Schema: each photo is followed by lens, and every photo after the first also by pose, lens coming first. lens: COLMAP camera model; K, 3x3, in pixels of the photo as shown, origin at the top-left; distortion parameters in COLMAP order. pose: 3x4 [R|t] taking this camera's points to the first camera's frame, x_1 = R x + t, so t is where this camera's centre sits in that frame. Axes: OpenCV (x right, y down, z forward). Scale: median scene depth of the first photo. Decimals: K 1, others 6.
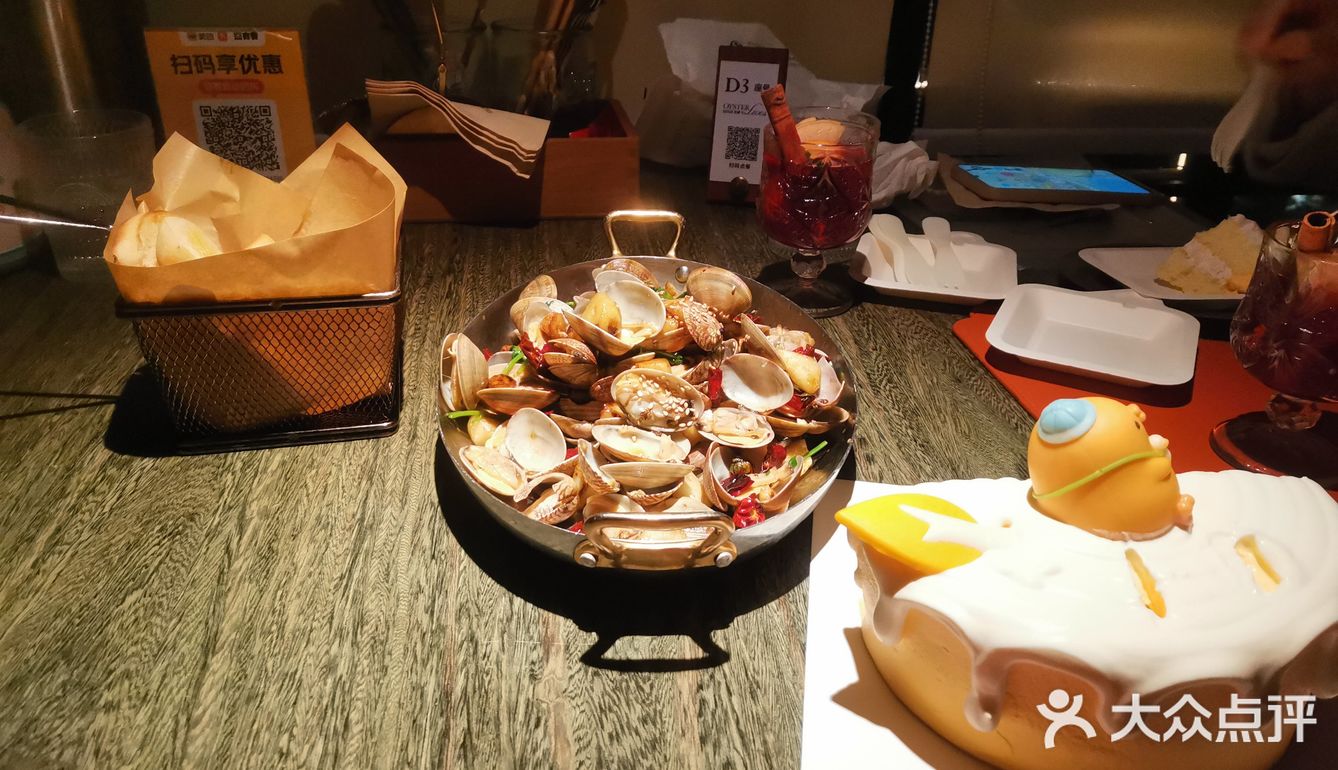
lens RADIAL K [[1022.3, 0, 665.9], [0, 1022.3, 383.5], [0, 0, 1]] dist [-0.010083, -0.005532]
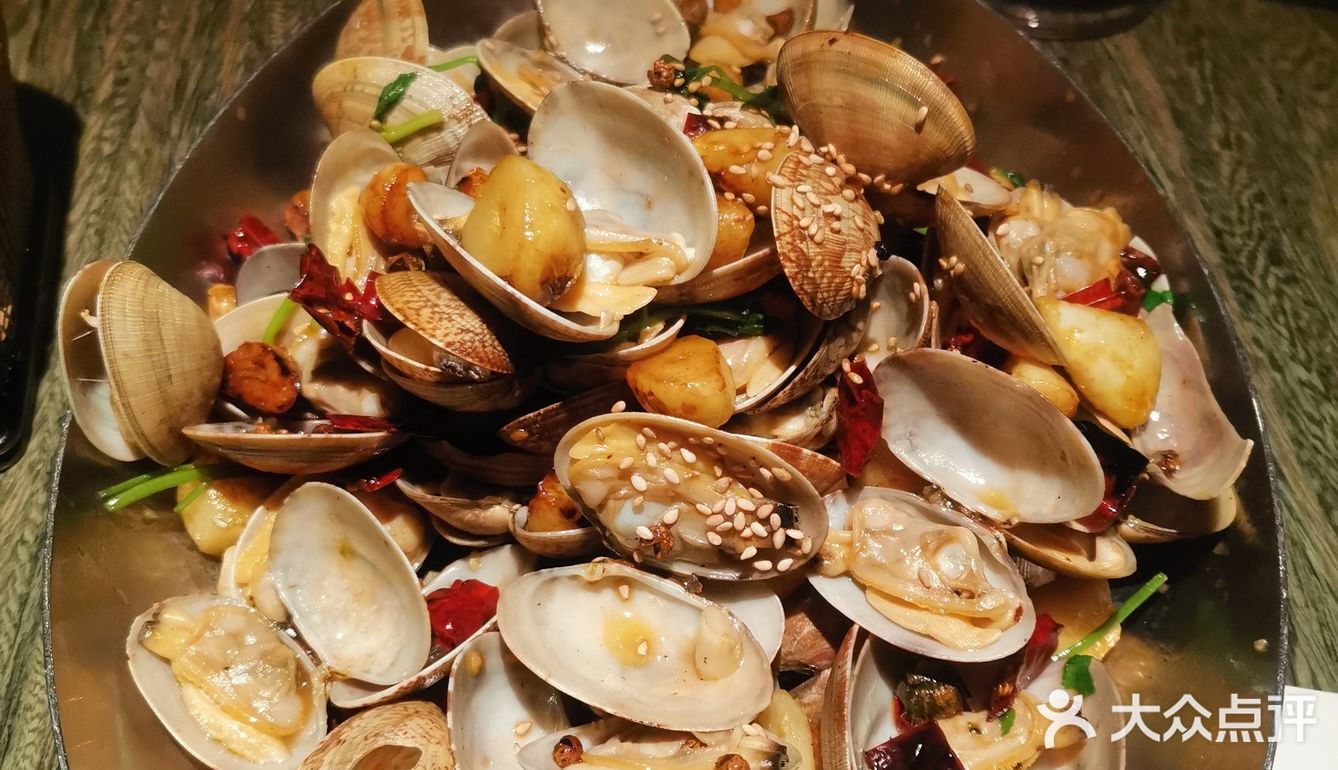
lens RADIAL K [[1382.9, 0, 667.7], [0, 1382.9, 384.7], [0, 0, 1]] dist [0.005094, 0.000000]
pose [[0.999570, 0.010036, -0.027542, -0.003696], [0.000056, 0.938901, 0.344187, -0.171769], [0.029313, -0.344041, 0.938497, 0.563926]]
